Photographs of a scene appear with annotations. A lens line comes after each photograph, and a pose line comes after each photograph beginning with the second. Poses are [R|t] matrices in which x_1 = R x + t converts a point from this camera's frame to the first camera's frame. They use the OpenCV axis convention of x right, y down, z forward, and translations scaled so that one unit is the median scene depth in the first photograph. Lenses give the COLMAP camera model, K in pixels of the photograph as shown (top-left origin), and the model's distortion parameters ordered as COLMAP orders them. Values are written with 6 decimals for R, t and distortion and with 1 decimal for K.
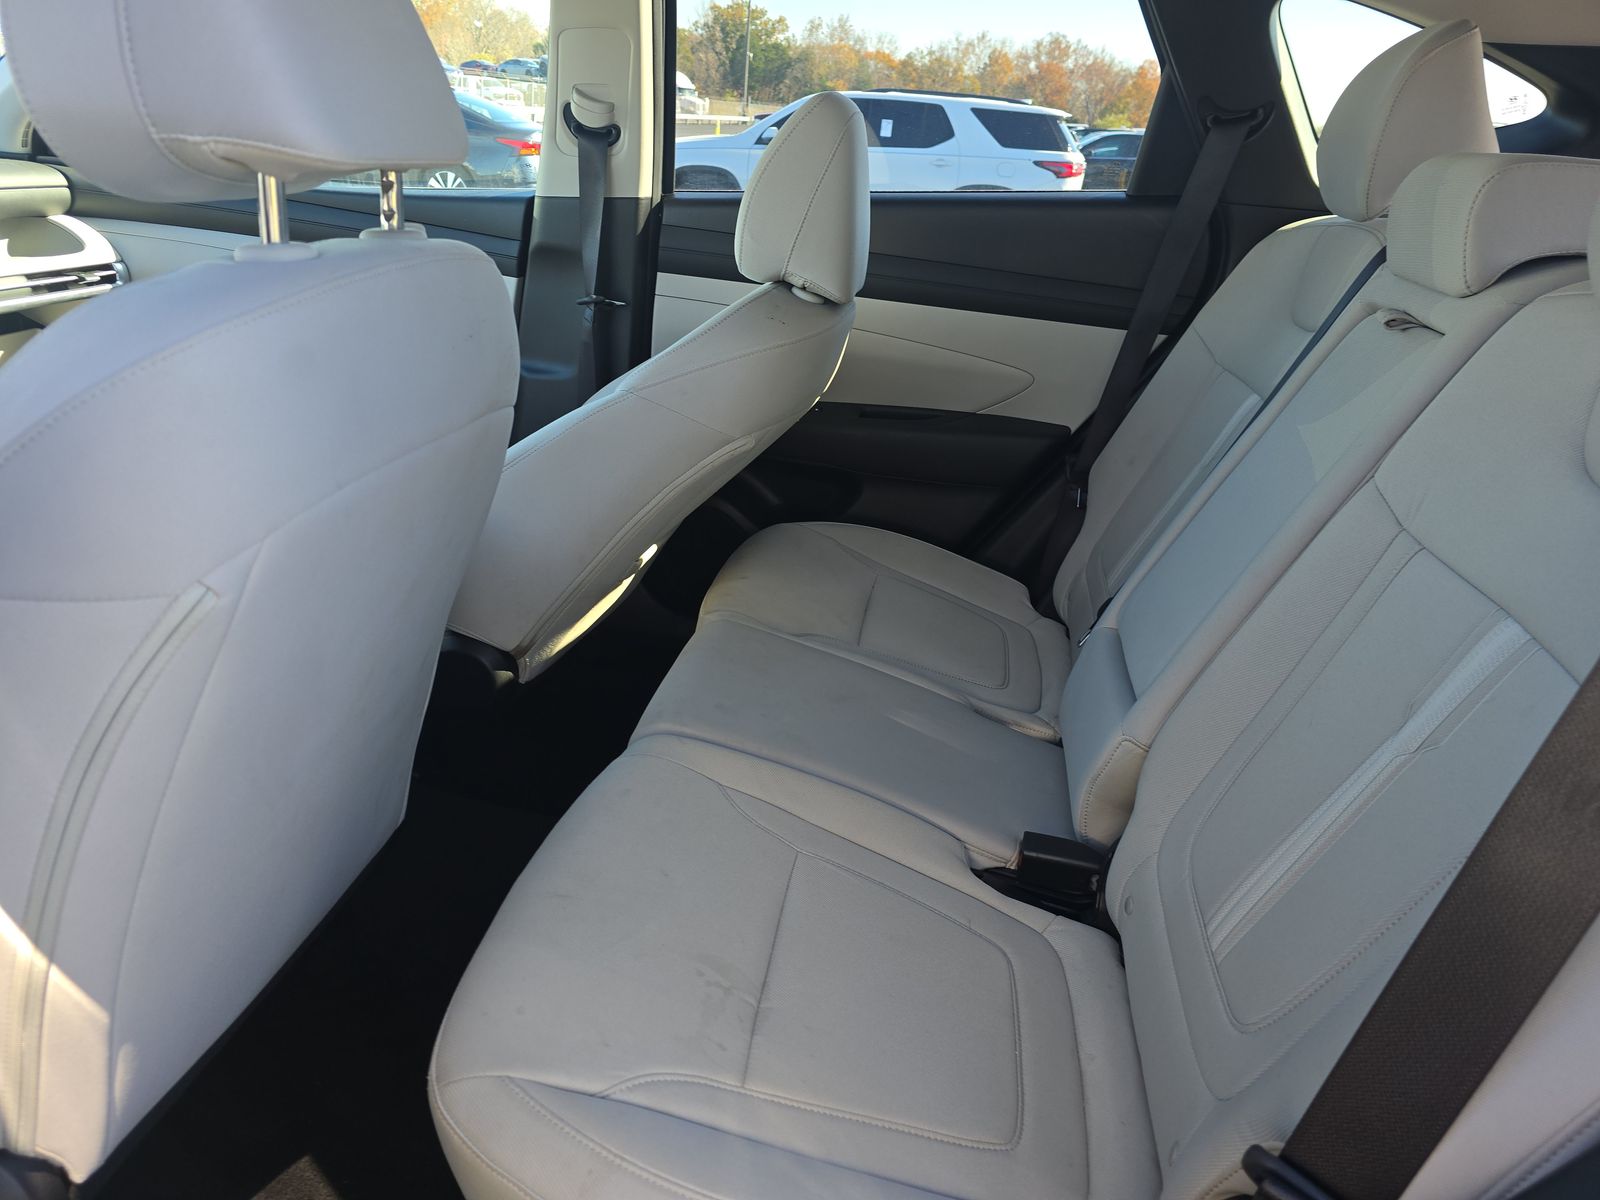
lens RADIAL K [[1052.1, 0, 802.8], [0, 1052.1, 606.1], [0, 0, 1]] dist [0.050390, -0.048006]
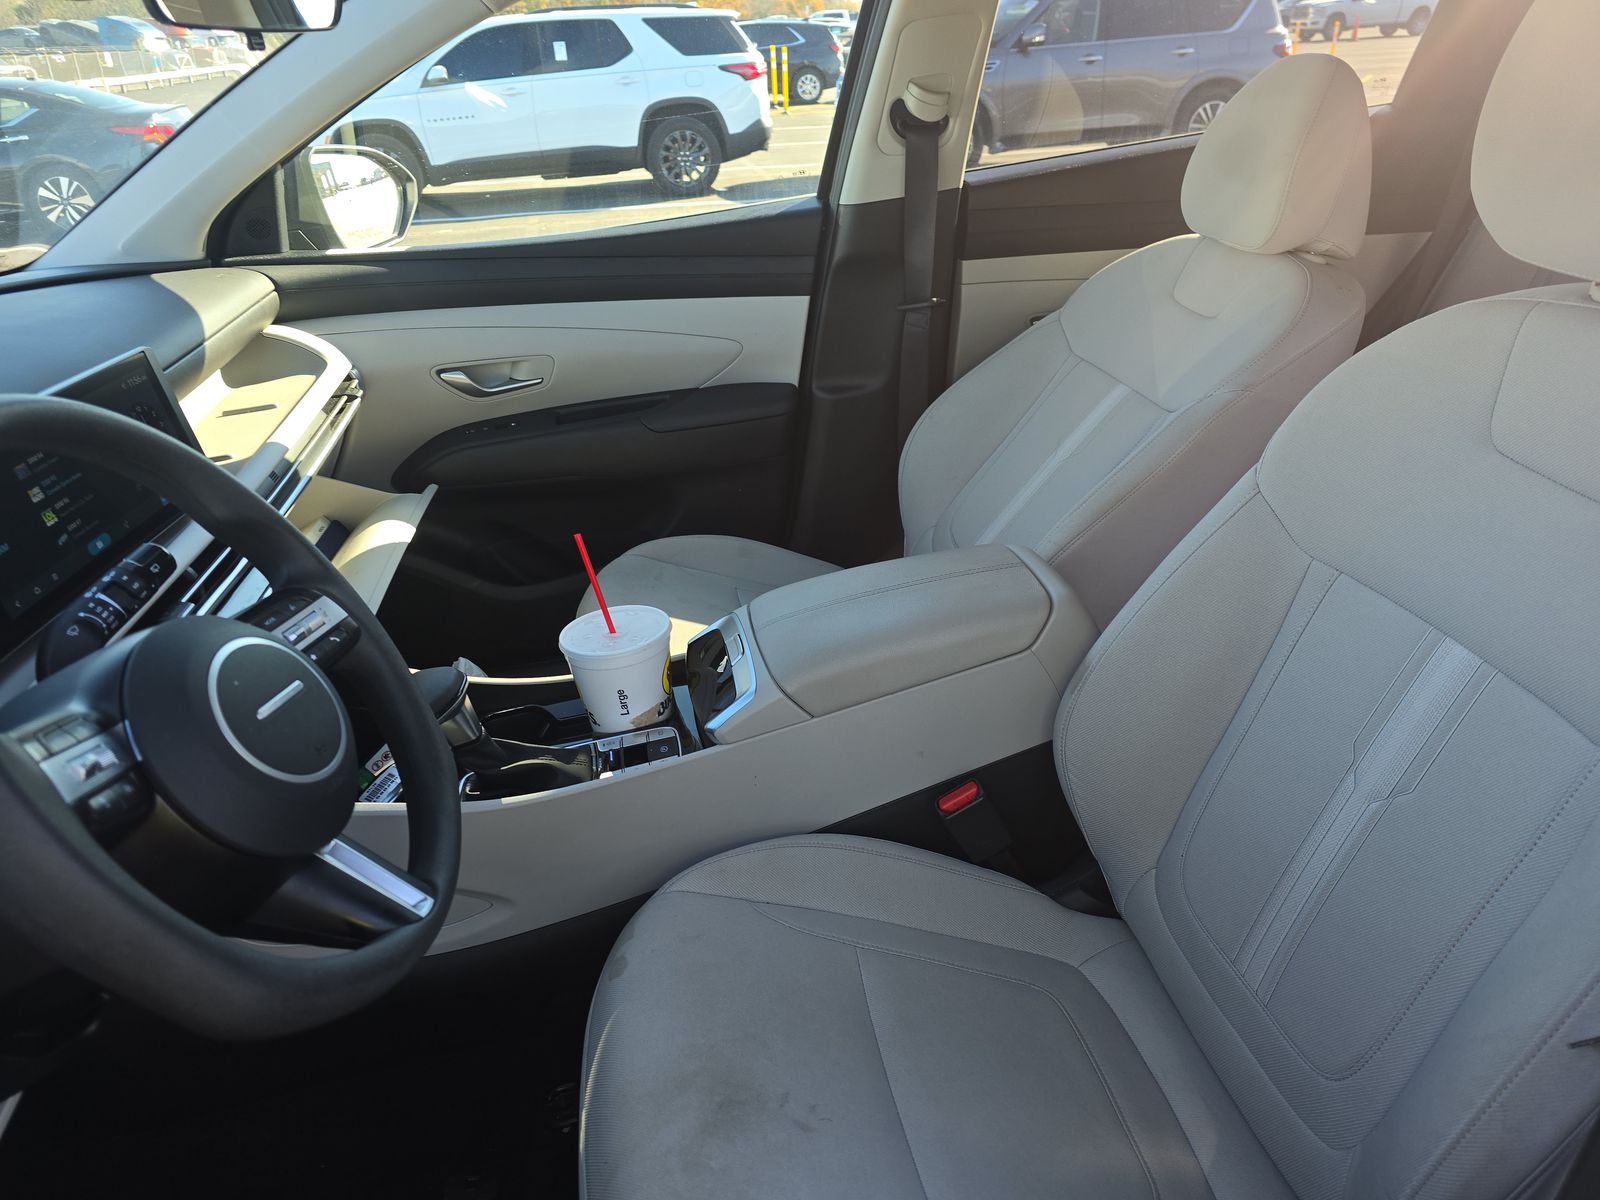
lens RADIAL K [[1052.1, 0, 799.8], [0, 1052.1, 609.8], [0, 0, 1]] dist [0.050390, -0.048006]
pose [[0.927618, -0.271058, 0.257007, -0.100835], [0.250524, 0.961820, 0.110185, -0.025126], [-0.277061, -0.037823, 0.960108, 0.016533]]
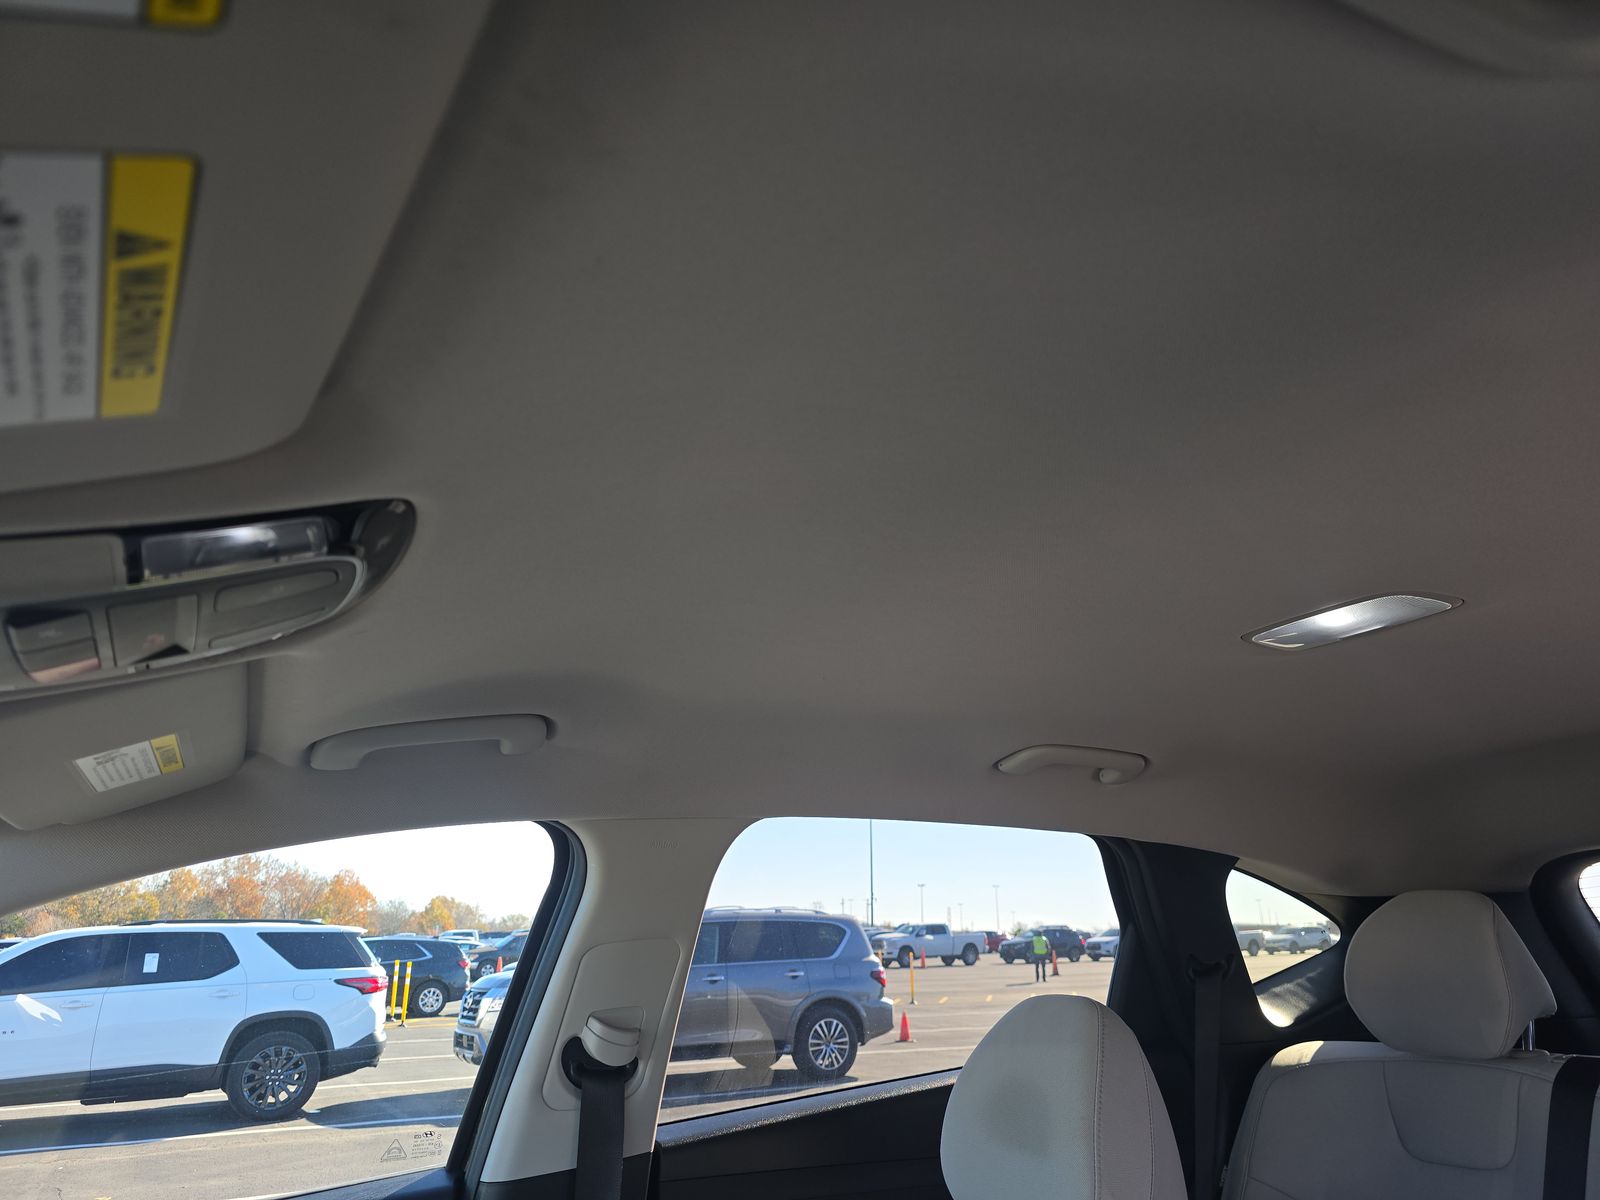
lens RADIAL K [[1052.1, 0, 792.3], [0, 1052.1, 614.1], [0, 0, 1]] dist [0.050390, -0.048006]
pose [[0.772898, 0.101602, 0.626343, -0.089208], [0.328663, 0.780264, -0.532136, -0.040249], [-0.542779, 0.617143, 0.569671, 0.050213]]
